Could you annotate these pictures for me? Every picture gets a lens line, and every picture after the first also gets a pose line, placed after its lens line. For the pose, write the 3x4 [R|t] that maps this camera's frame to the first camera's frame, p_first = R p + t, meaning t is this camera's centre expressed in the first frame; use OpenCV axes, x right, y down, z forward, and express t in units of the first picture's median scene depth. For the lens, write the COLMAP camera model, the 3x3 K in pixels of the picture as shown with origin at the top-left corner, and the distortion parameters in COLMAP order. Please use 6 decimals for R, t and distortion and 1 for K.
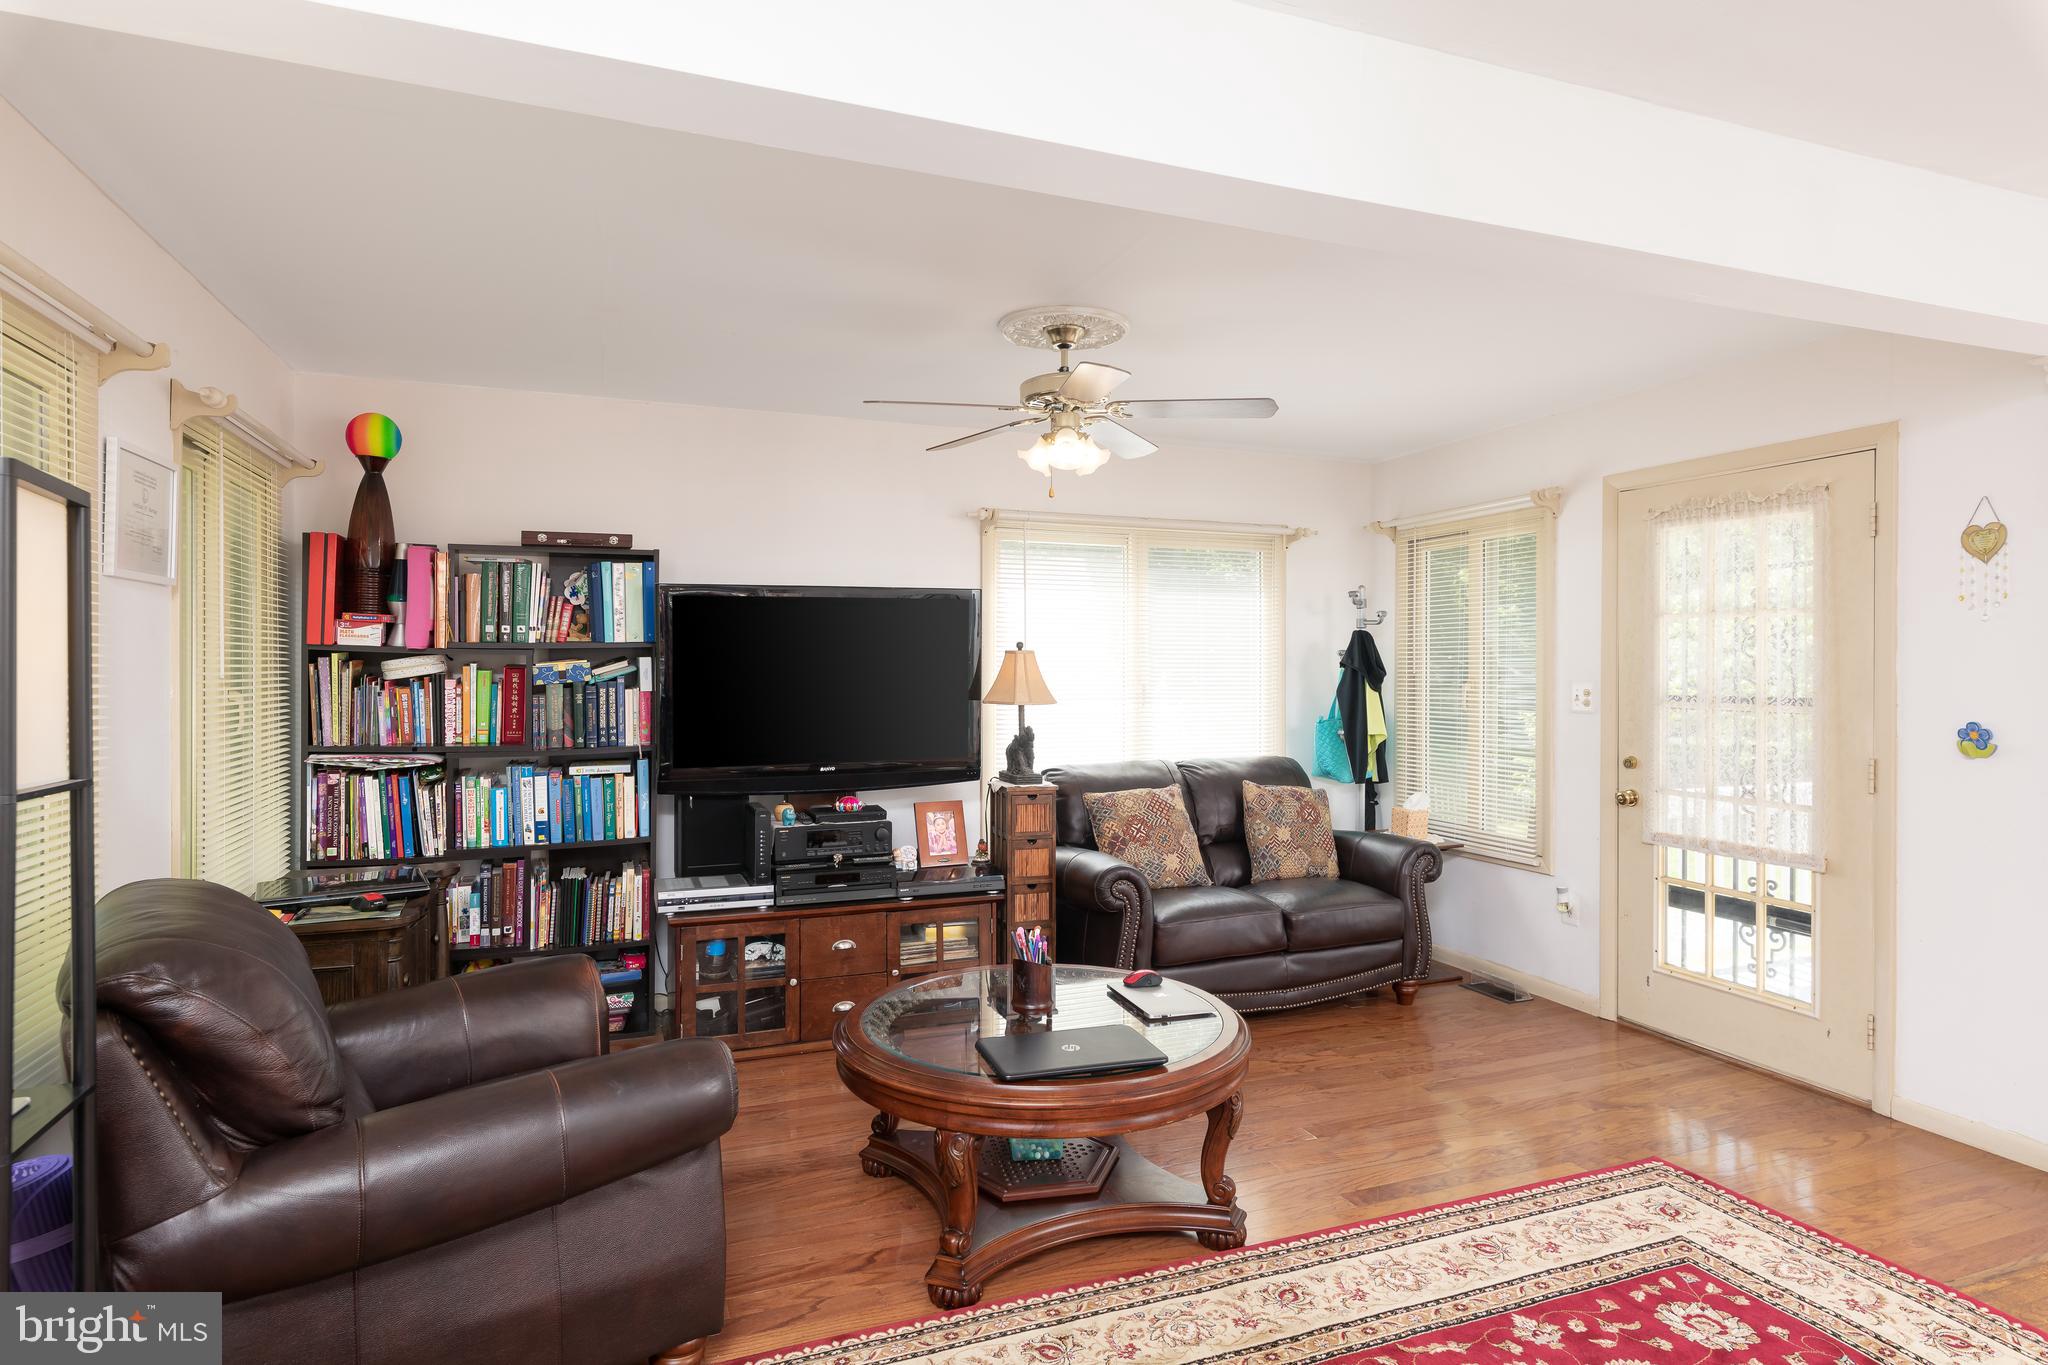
lens RADIAL K [[1108.7, 0, 1037.4], [0, 1108.7, 673.6], [0, 0, 1]] dist [0.001658, 0.000132]
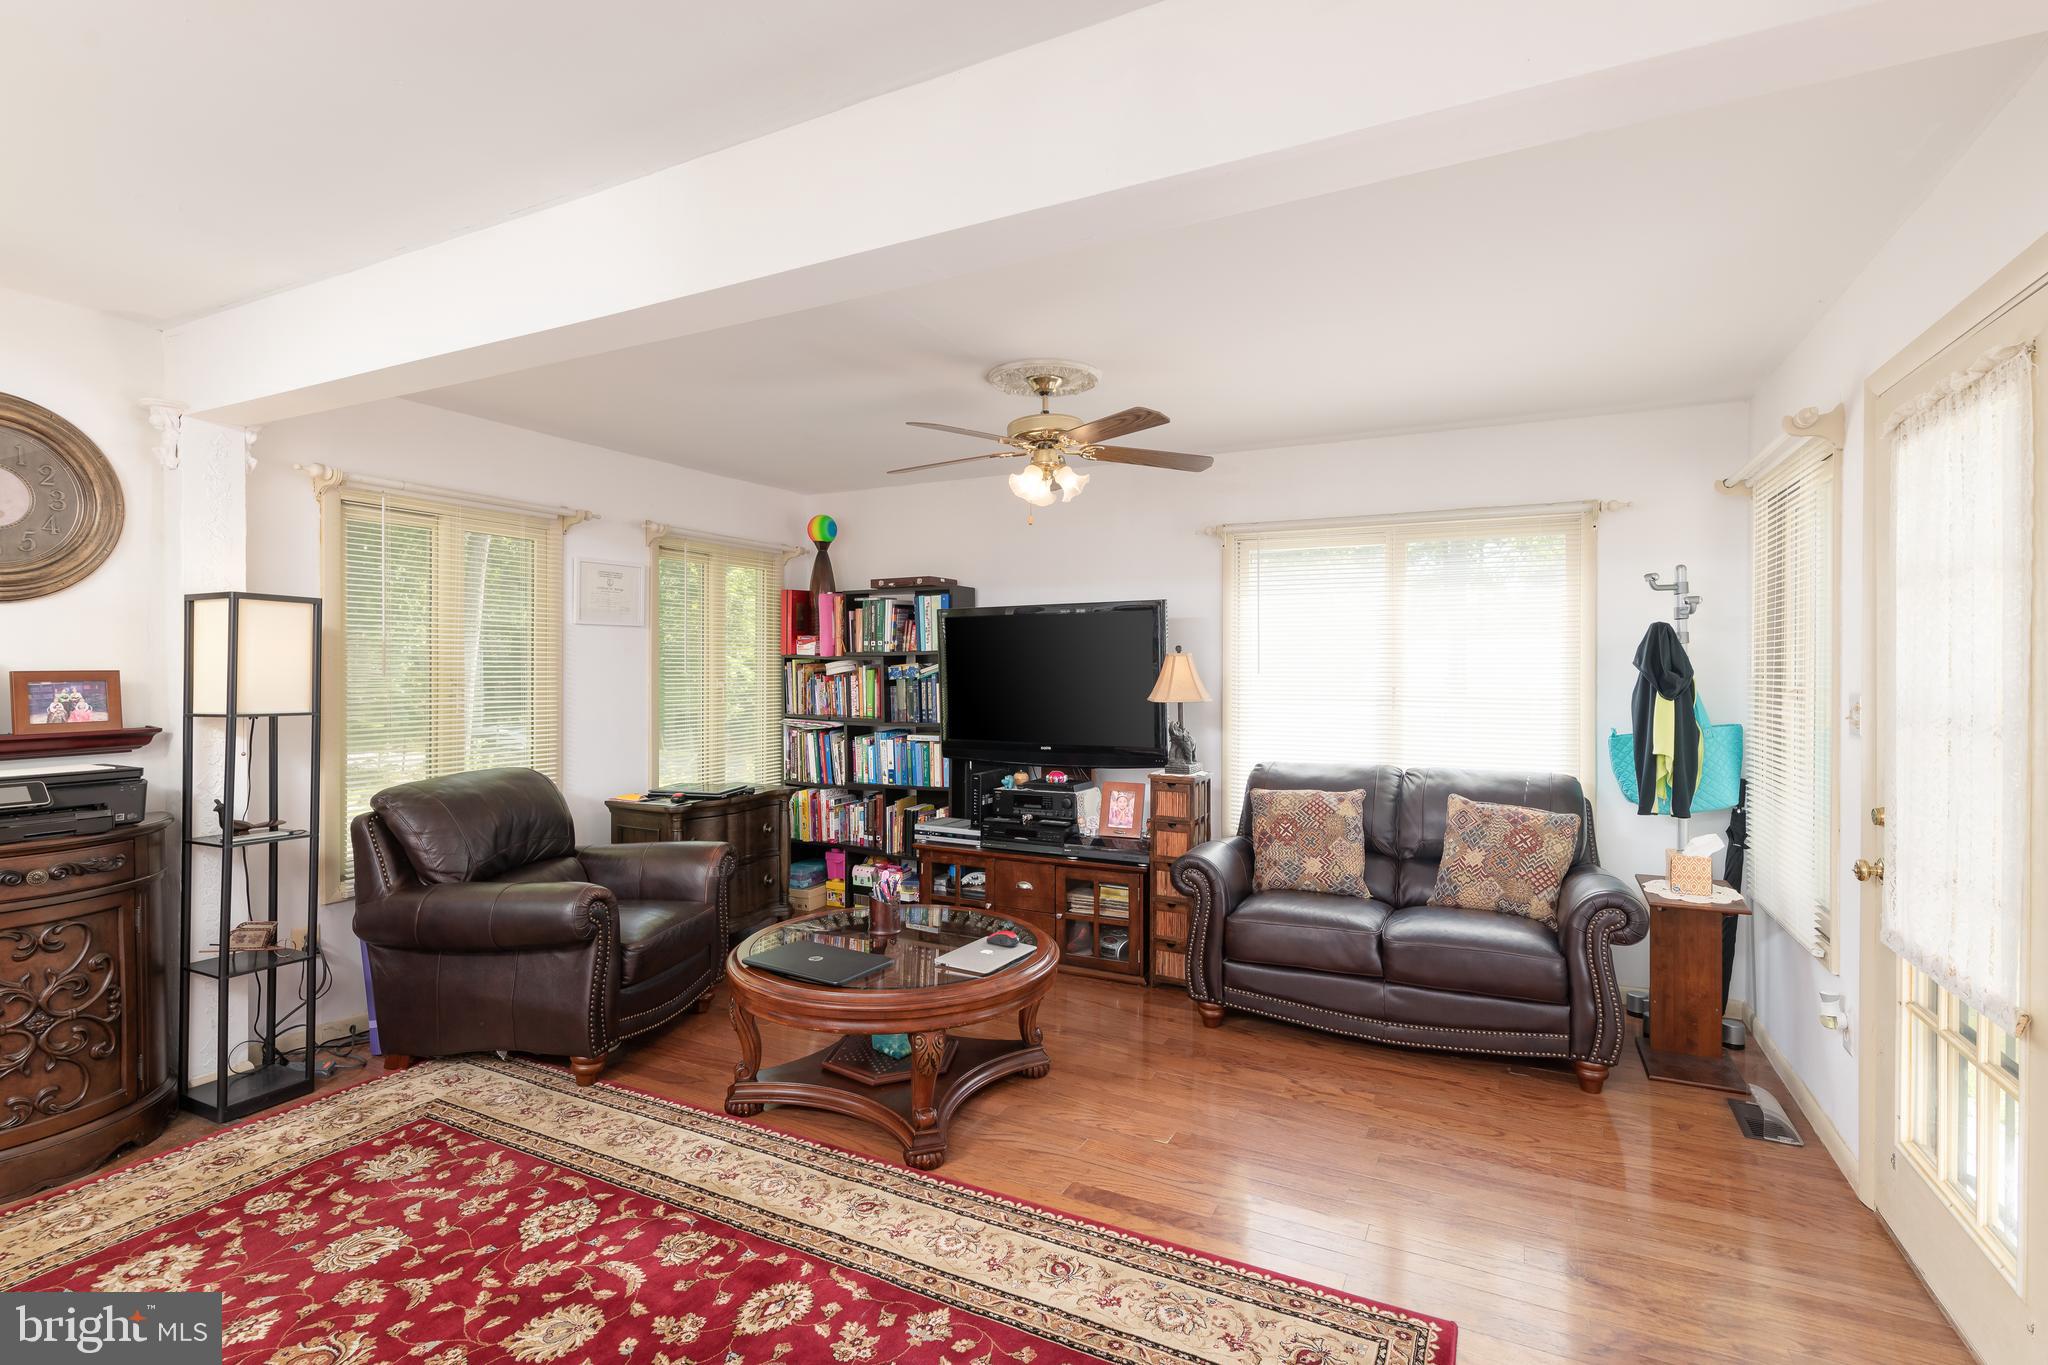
lens RADIAL K [[952.7, 0, 1034.2], [0, 952.7, 669.8], [0, 0, 1]] dist [-0.000651, 0.000031]
pose [[0.665610, 0.001761, -0.746298, 0.660821], [-0.005760, 0.999980, -0.002778, -0.000707], [0.746278, 0.006148, 0.665606, 0.280929]]
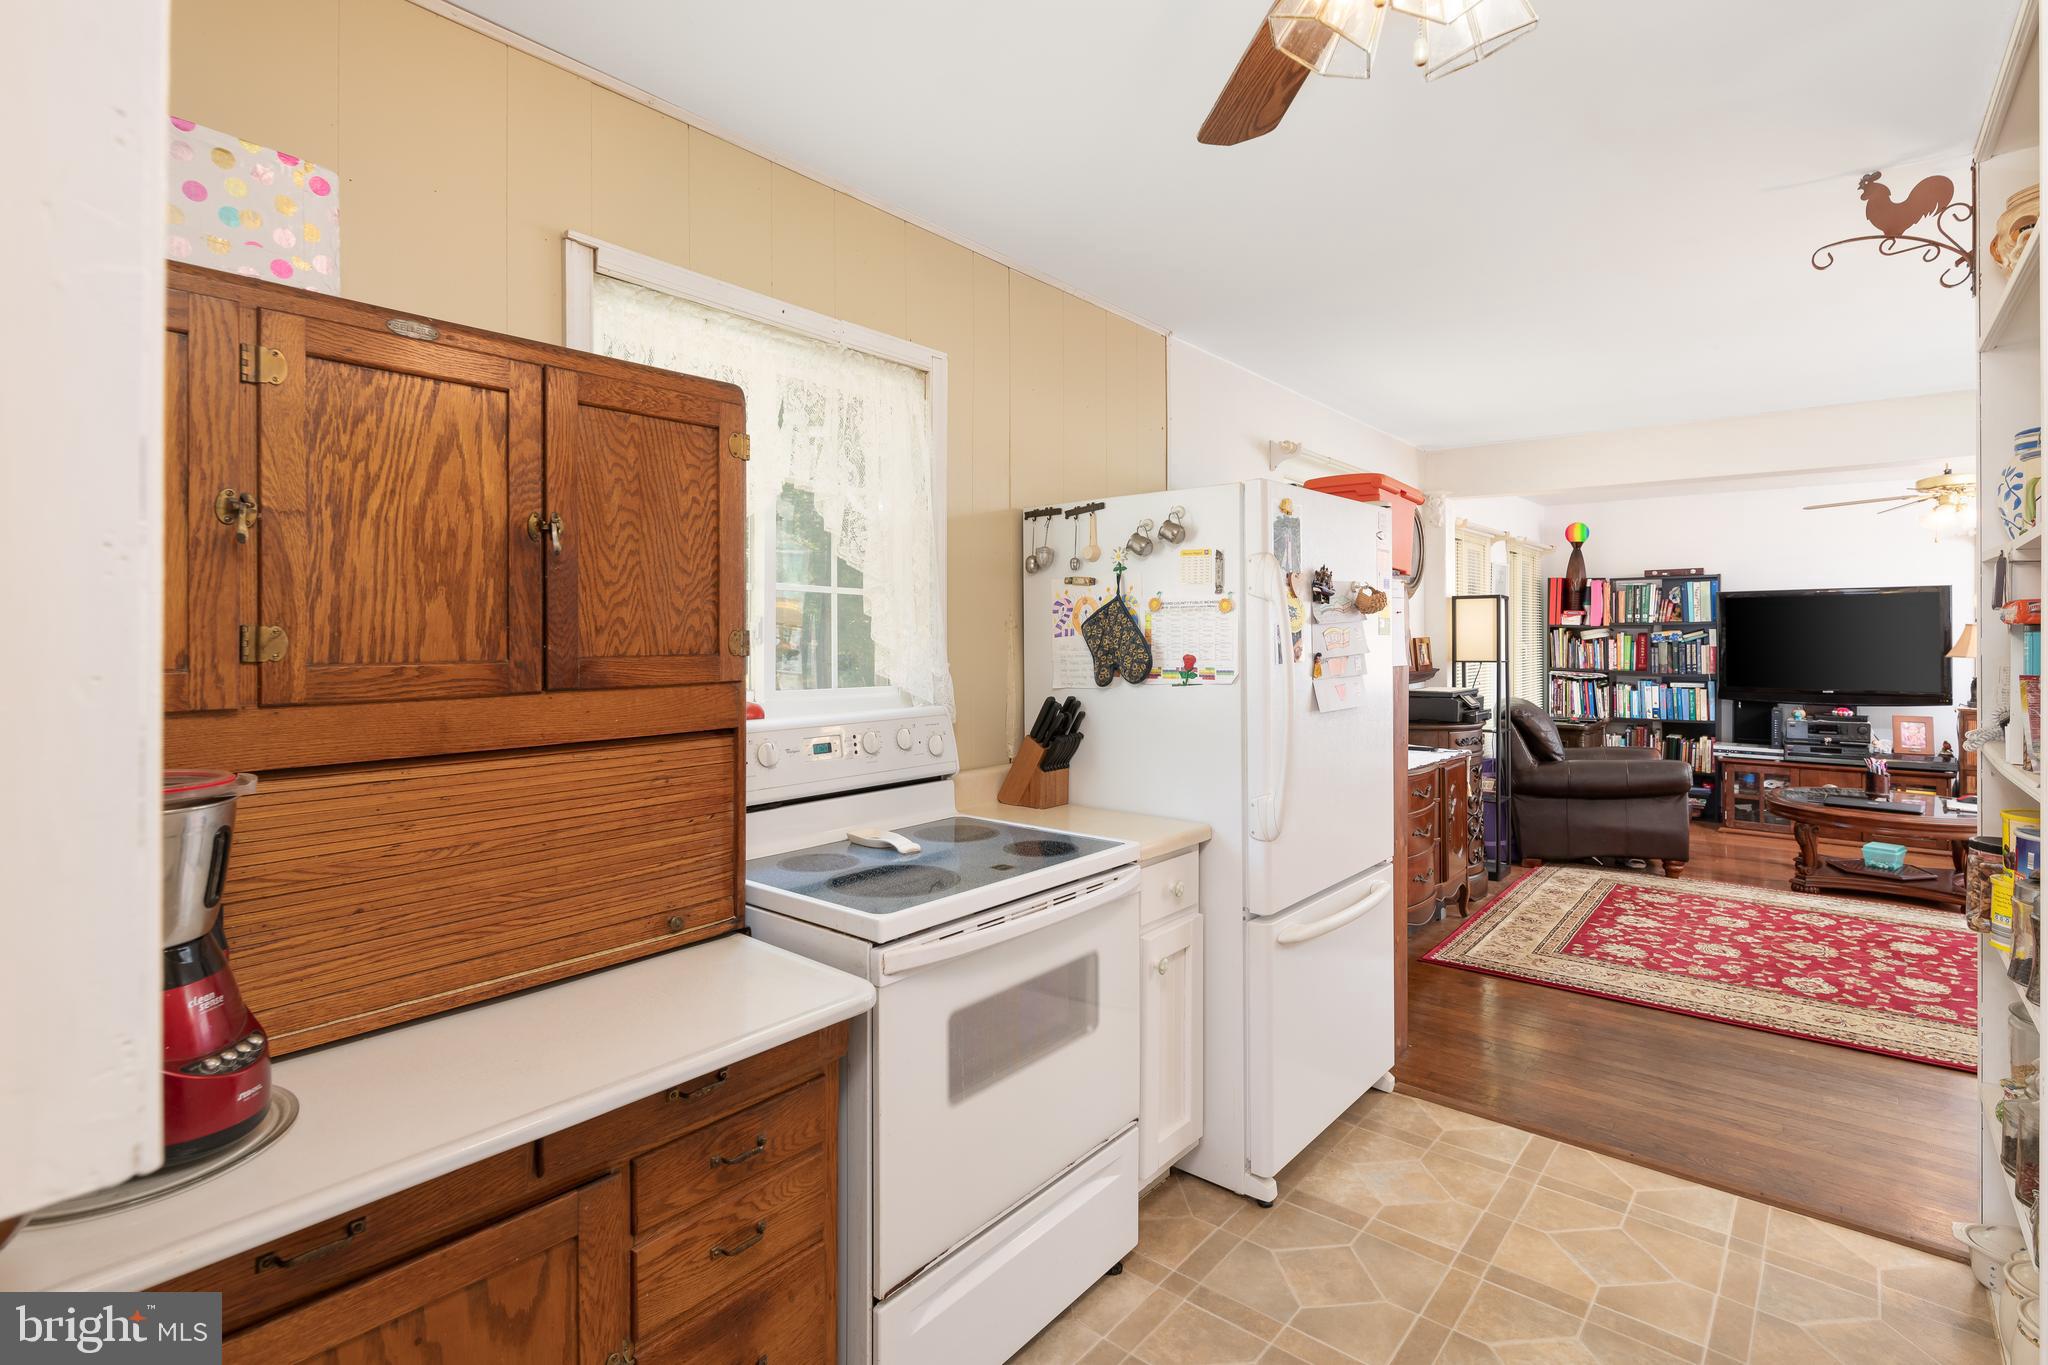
lens RADIAL K [[986.6, 0, 1020.9], [0, 986.6, 627.1], [0, 0, 1]] dist [-0.001254, -0.000035]
pose [[0.481182, -0.004668, -0.876608, 0.610411], [-0.004385, 0.999960, -0.007732, 0.000667], [0.876610, 0.007564, 0.481142, -0.948851]]
